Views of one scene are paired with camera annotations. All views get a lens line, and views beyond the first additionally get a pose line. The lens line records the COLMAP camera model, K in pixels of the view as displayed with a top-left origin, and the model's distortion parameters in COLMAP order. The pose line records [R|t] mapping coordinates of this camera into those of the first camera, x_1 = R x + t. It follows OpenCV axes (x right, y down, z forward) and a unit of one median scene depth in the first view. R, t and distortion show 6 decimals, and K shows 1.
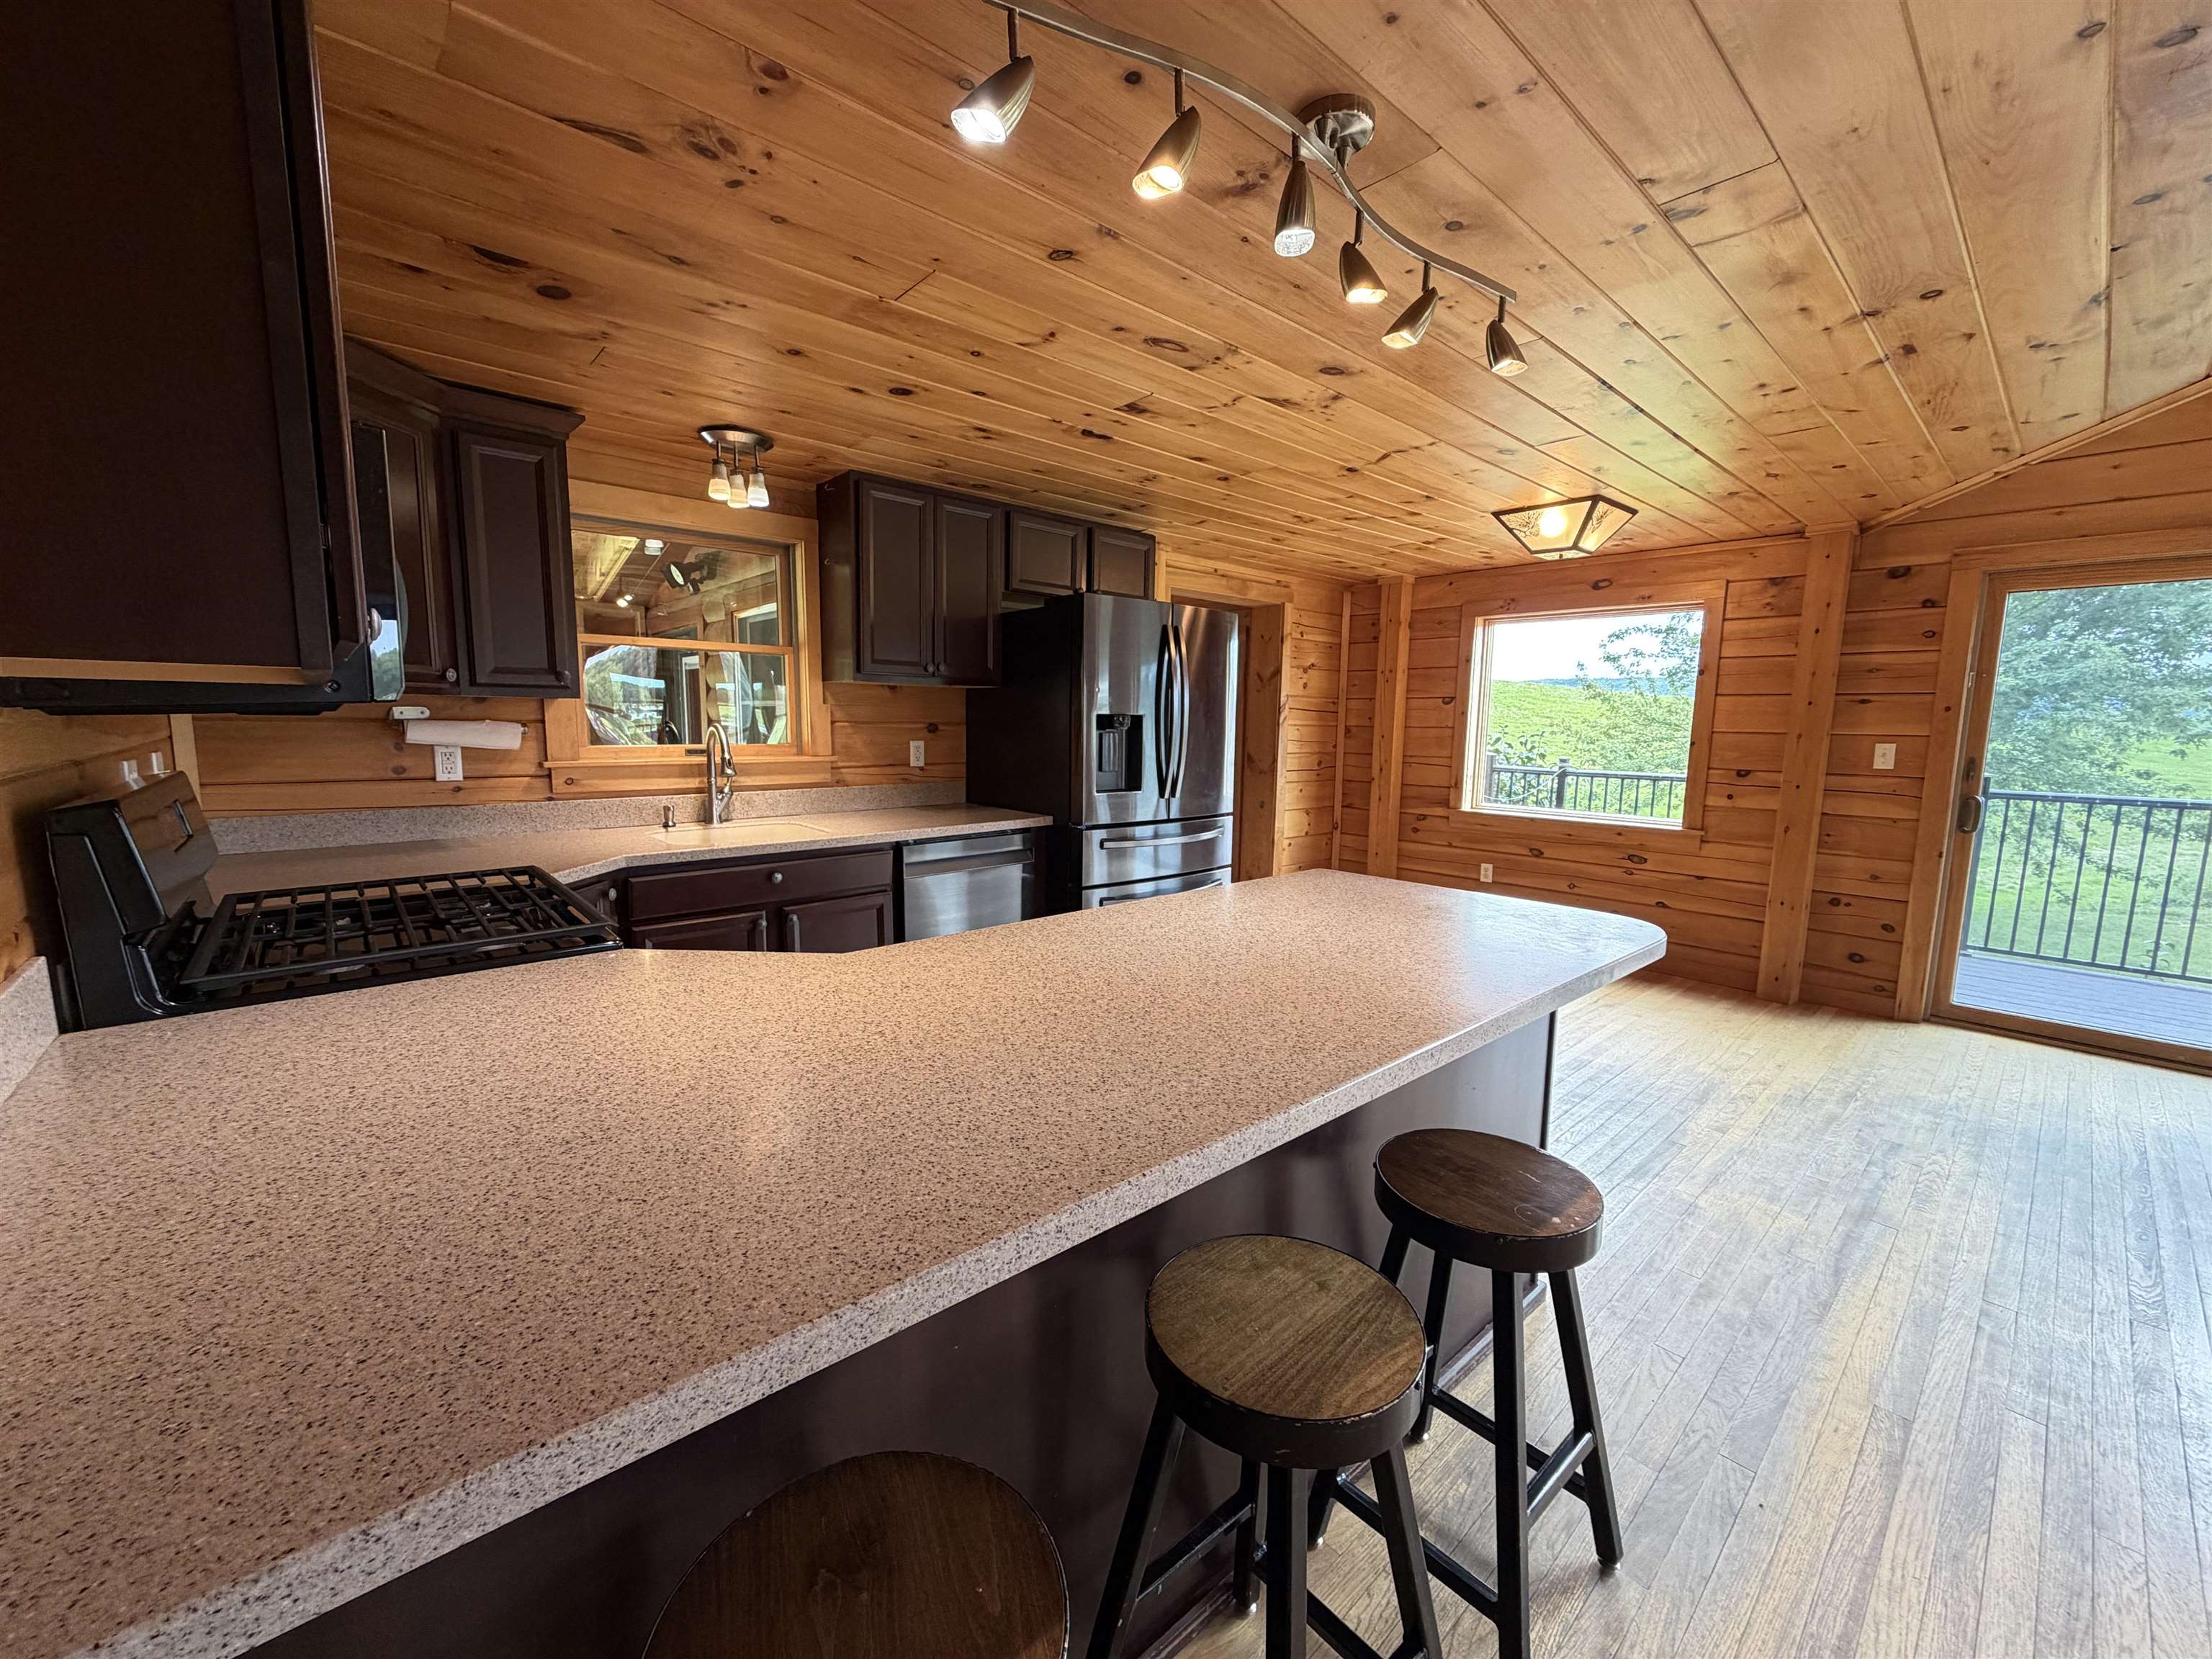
lens RADIAL K [[878.6, 0, 1098.5], [0, 878.6, 832.7], [0, 0, 1]] dist [0.001360, -0.000371]
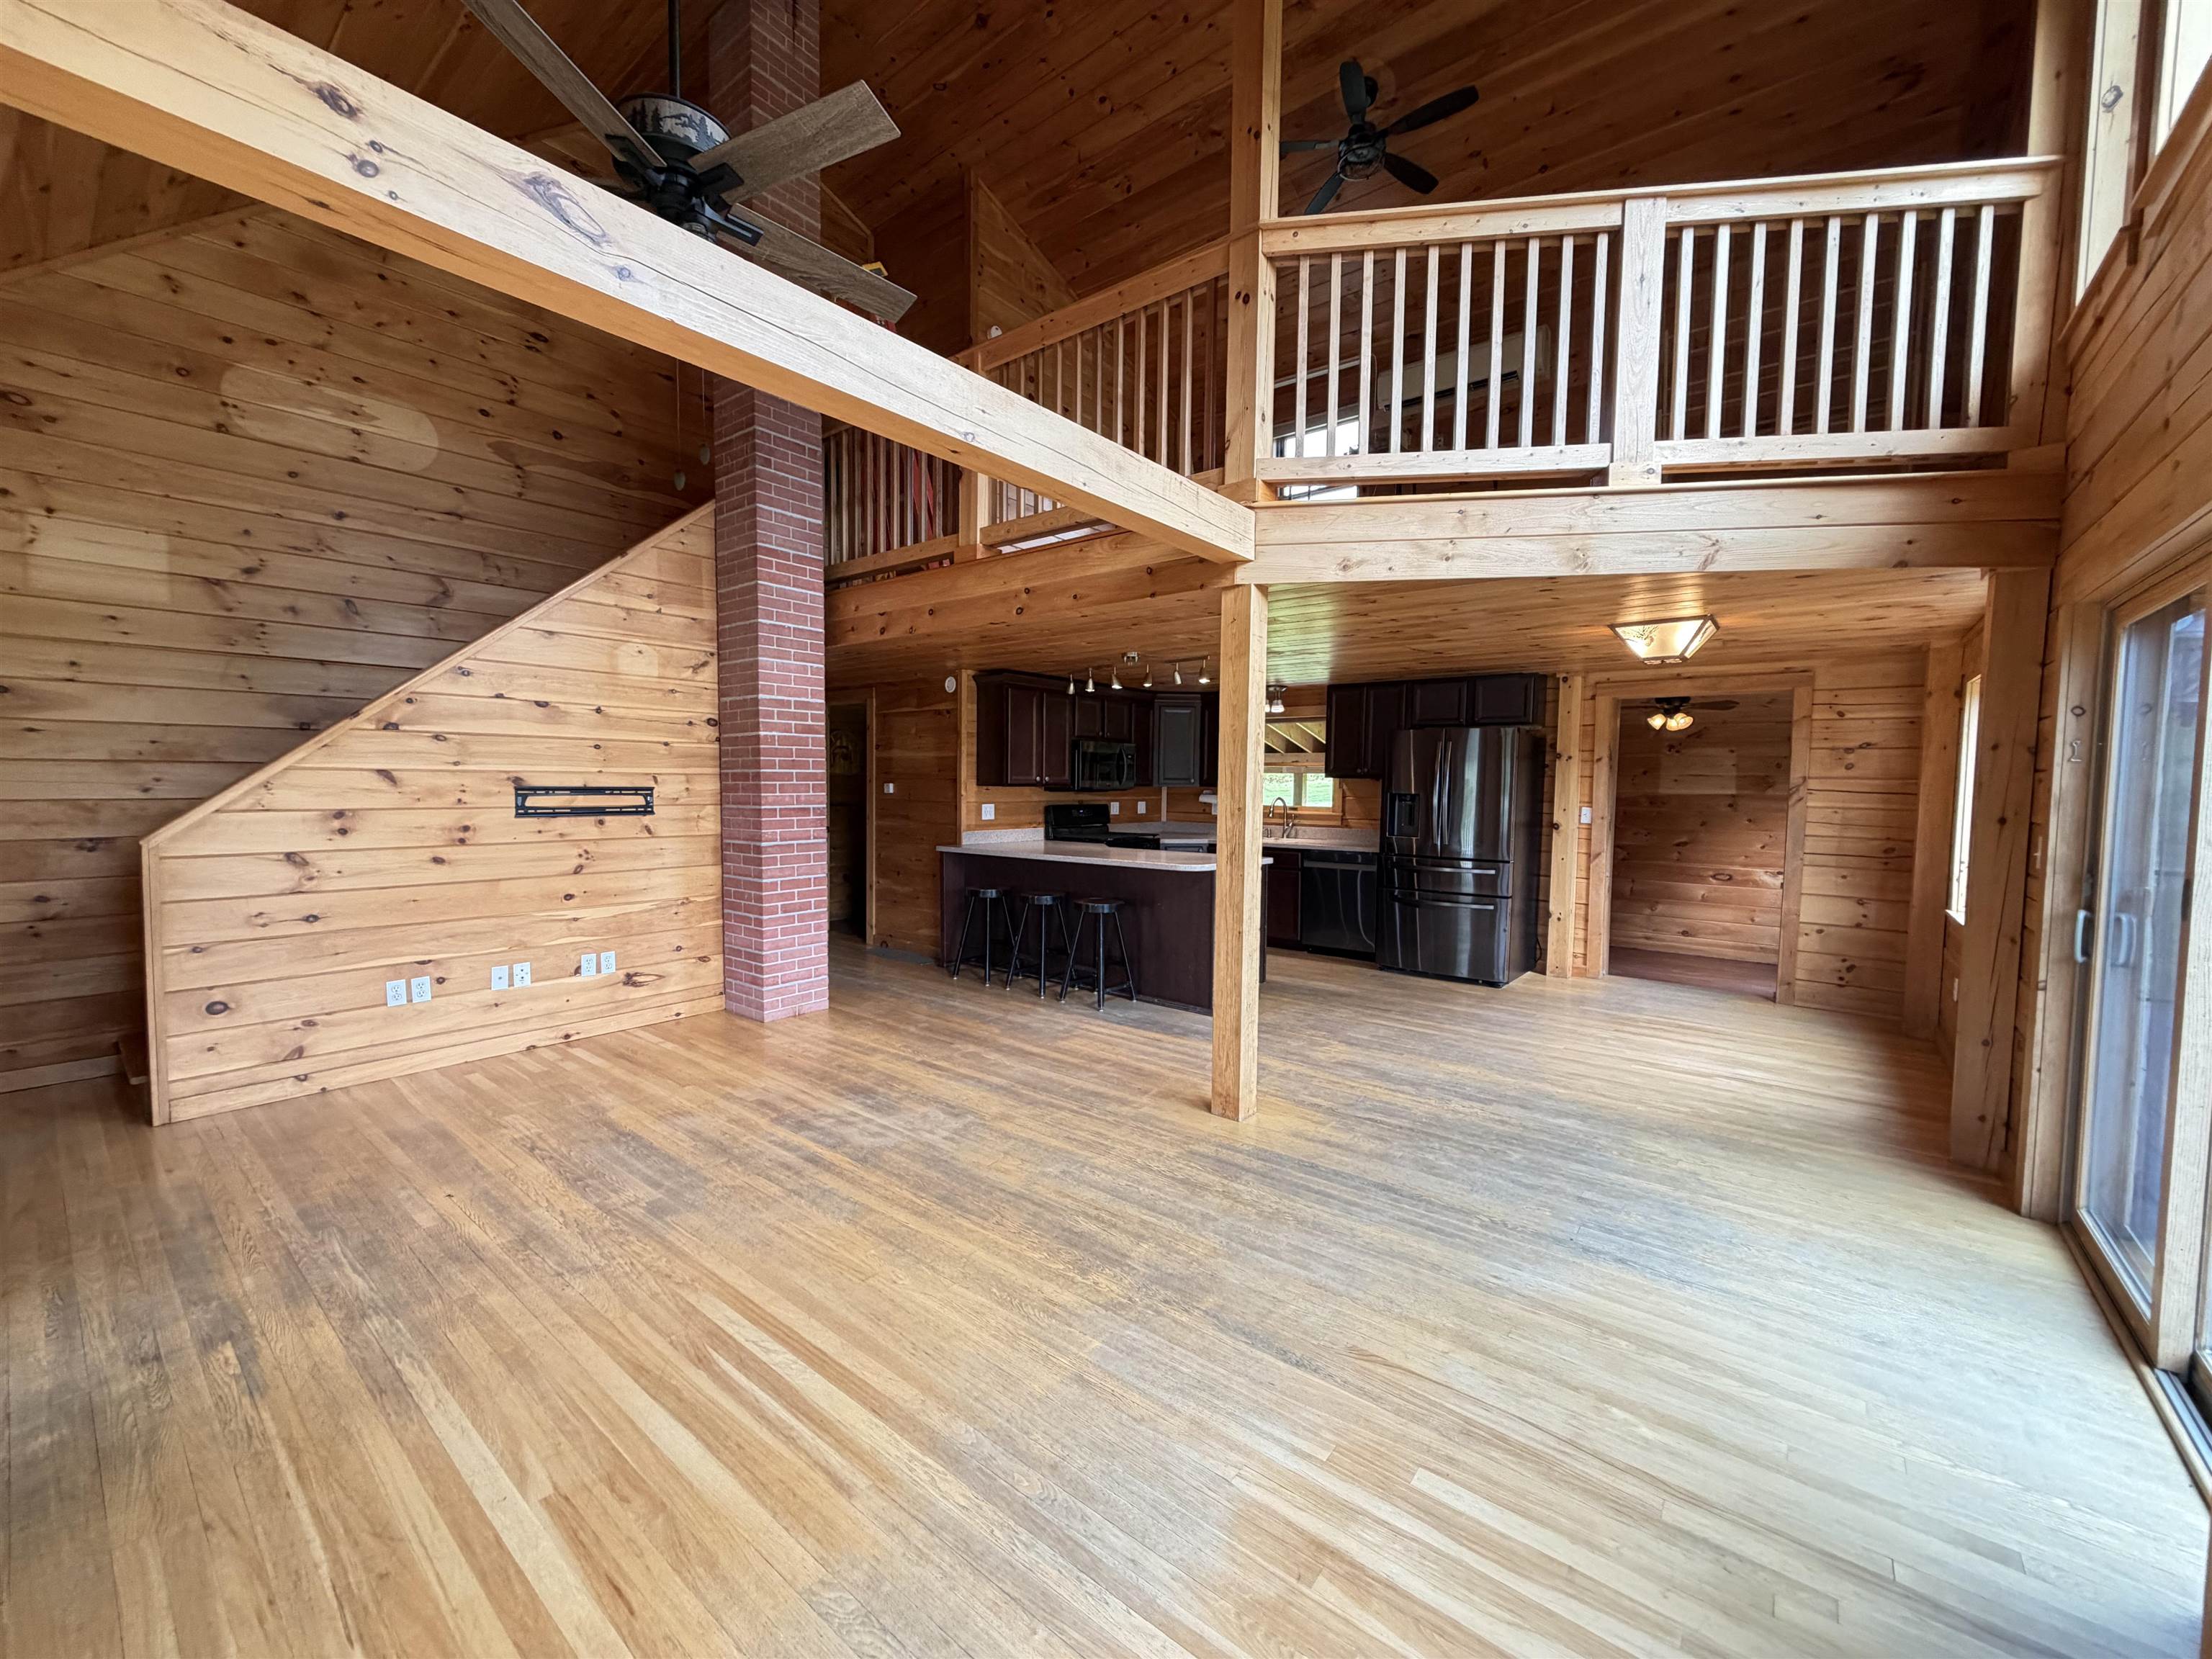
lens RADIAL K [[878.6, 0, 1094.9], [0, 878.6, 831.6], [0, 0, 1]] dist [0.001360, -0.000371]
pose [[0.158154, 0.044377, -0.986417, 1.556012], [-0.138732, 0.990079, 0.022298, -0.008993], [0.977620, 0.133321, 0.162741, 0.087033]]
